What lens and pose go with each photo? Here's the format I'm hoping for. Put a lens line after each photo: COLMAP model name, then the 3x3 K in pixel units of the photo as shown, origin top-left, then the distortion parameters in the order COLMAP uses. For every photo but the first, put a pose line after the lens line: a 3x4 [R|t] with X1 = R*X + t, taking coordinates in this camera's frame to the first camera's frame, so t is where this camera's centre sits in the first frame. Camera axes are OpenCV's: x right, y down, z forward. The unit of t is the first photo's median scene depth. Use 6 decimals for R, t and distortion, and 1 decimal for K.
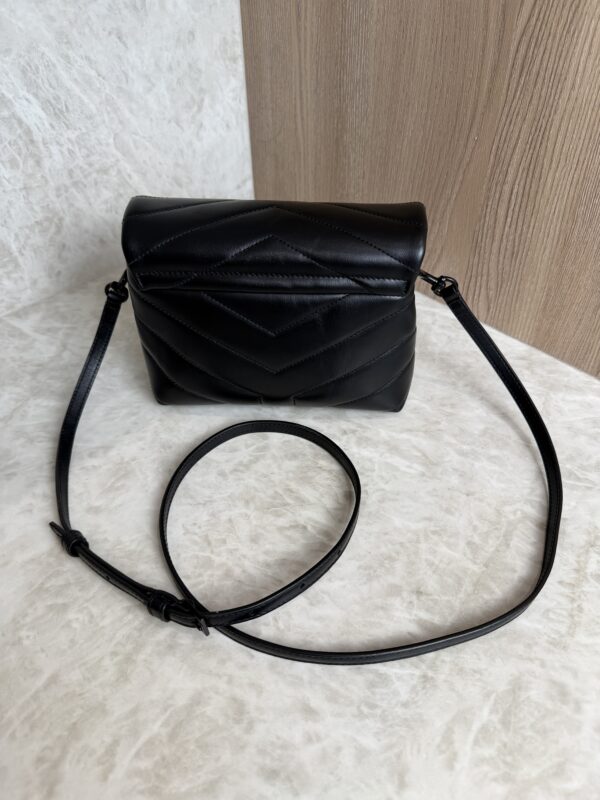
lens RADIAL K [[578.4, 0, 304.0], [0, 578.4, 394.8], [0, 0, 1]] dist [-0.010402, -0.004738]
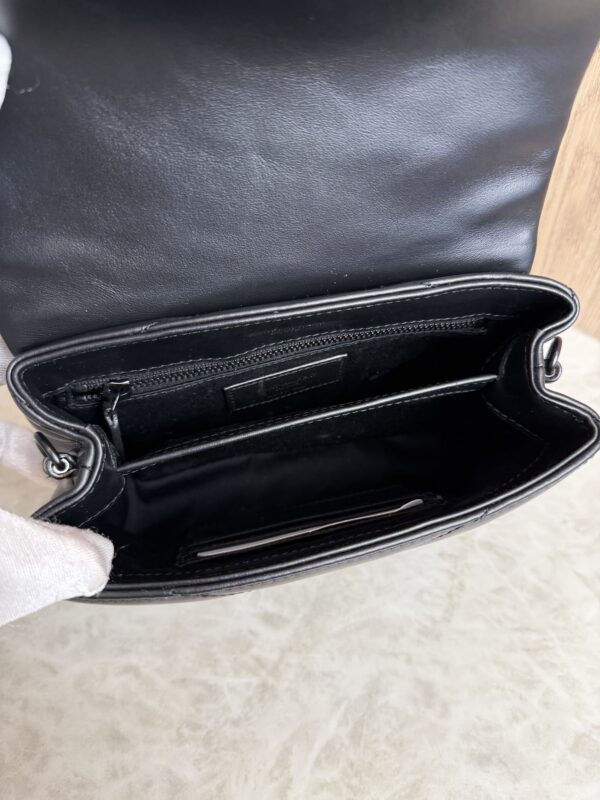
lens RADIAL K [[590.9, 0, 298.4], [0, 590.9, 401.4], [0, 0, 1]] dist [-0.049419, 0.017050]
pose [[0.997665, -0.059331, 0.033834, 0.228310], [0.054180, 0.989105, 0.136876, -0.018491], [-0.041587, -0.134723, 0.990010, 0.207145]]
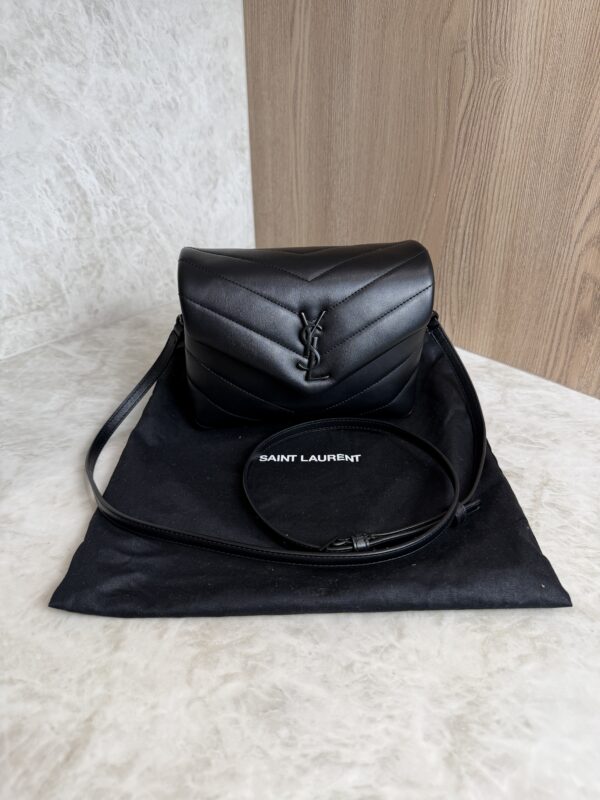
lens RADIAL K [[574.0, 0, 298.9], [0, 574.0, 396.1], [0, 0, 1]] dist [0.003379, -0.032744]
pose [[0.999639, -0.010815, 0.024611, -0.059777], [0.015088, 0.983429, -0.180666, 0.308295], [-0.022249, 0.180972, 0.983236, -0.248051]]
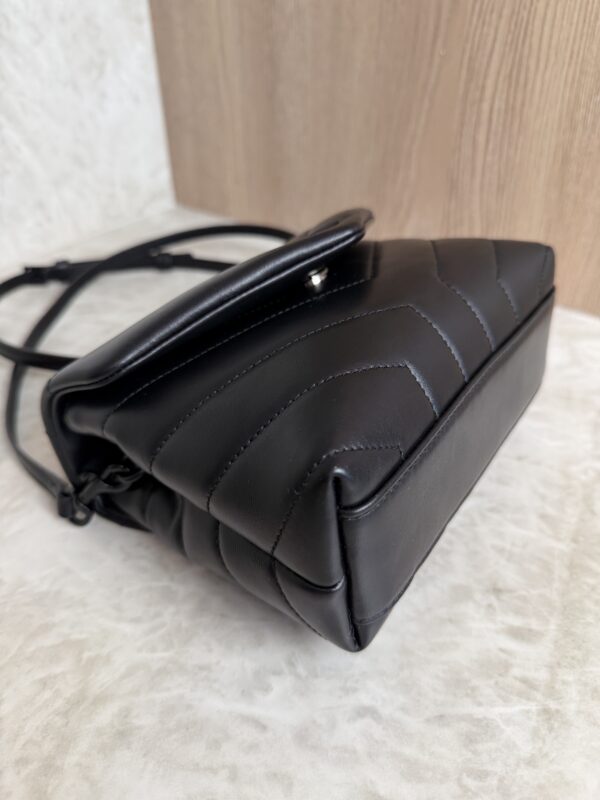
lens RADIAL K [[600.8, 0, 300.0], [0, 600.8, 400.0], [0, 0, 1]] dist [-0.069382, 0.029818]
pose [[0.986521, -0.095323, 0.133002, -0.093474], [0.111440, 0.986558, -0.119517, 0.182854], [-0.119822, 0.132728, 0.983883, 0.328815]]
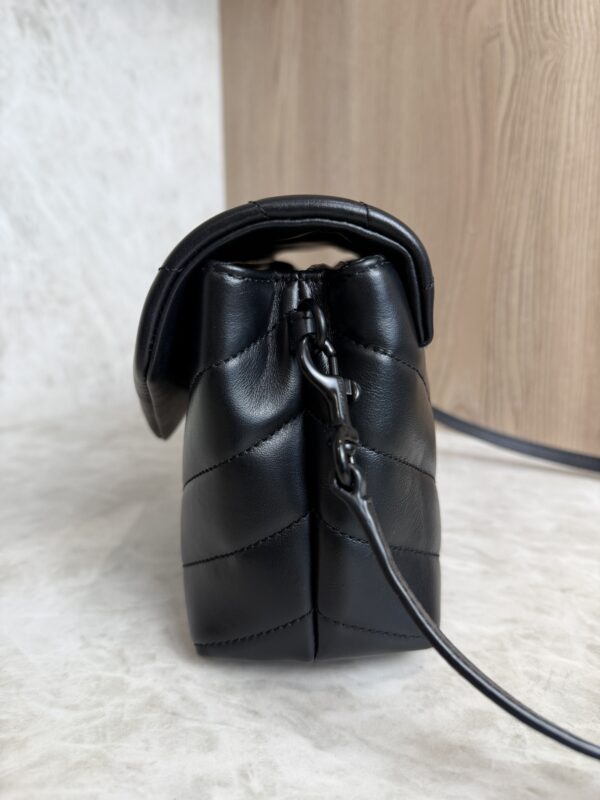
lens RADIAL K [[600.8, 0, 300.0], [0, 600.8, 400.0], [0, 0, 1]] dist [-0.069382, 0.029818]
pose [[0.999365, -0.003241, 0.035495, -0.019167], [0.020522, 0.866549, -0.498670, 0.351326], [-0.029142, 0.499082, 0.866065, 0.419766]]
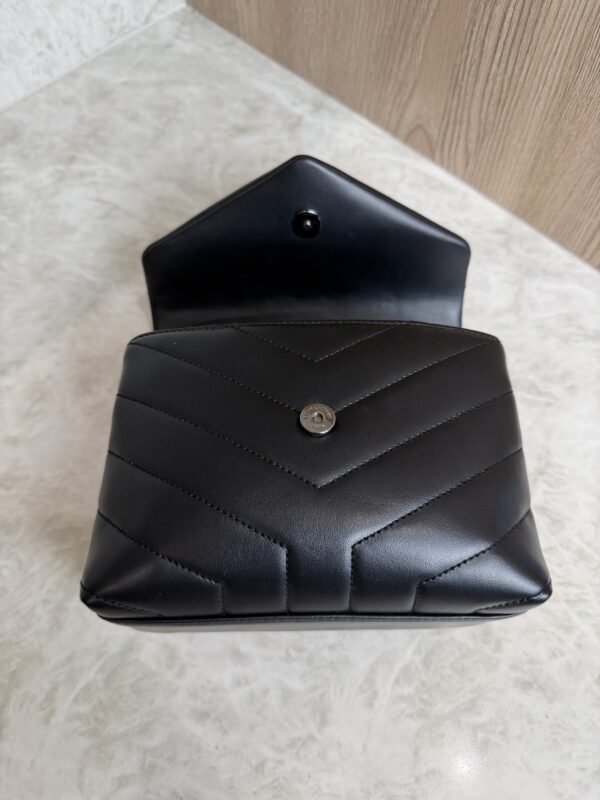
lens RADIAL K [[590.9, 0, 298.4], [0, 590.9, 401.4], [0, 0, 1]] dist [-0.049419, 0.017050]
pose [[0.999717, -0.020938, 0.011310, 0.097978], [0.015308, 0.929709, 0.367977, -0.223639], [-0.018220, -0.367700, 0.929766, 0.163856]]
